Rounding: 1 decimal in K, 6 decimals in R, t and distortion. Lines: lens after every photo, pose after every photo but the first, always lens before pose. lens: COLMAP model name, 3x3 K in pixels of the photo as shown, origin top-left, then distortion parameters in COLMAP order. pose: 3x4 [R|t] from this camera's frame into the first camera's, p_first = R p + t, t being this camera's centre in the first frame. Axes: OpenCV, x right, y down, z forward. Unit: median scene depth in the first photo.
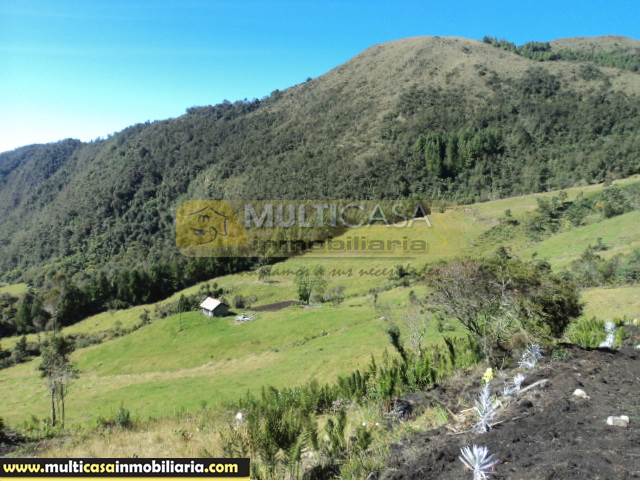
lens RADIAL K [[498.1, 0, 320.0], [0, 498.1, 240.5], [0, 0, 1]] dist [-0.011318, 0.003639]
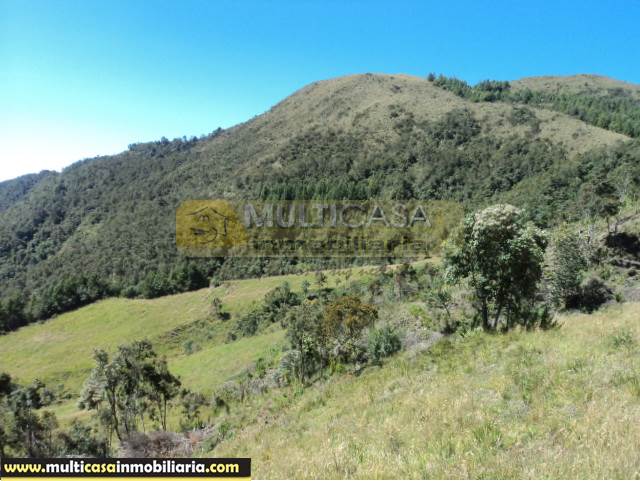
lens RADIAL K [[498.1, 0, 320.0], [0, 498.1, 240.5], [0, 0, 1]] dist [-0.011318, 0.003639]
pose [[0.993451, 0.044298, -0.105319, 0.302079], [-0.051247, 0.996619, -0.064214, -0.054013], [0.102118, 0.069190, 0.992363, 0.135564]]
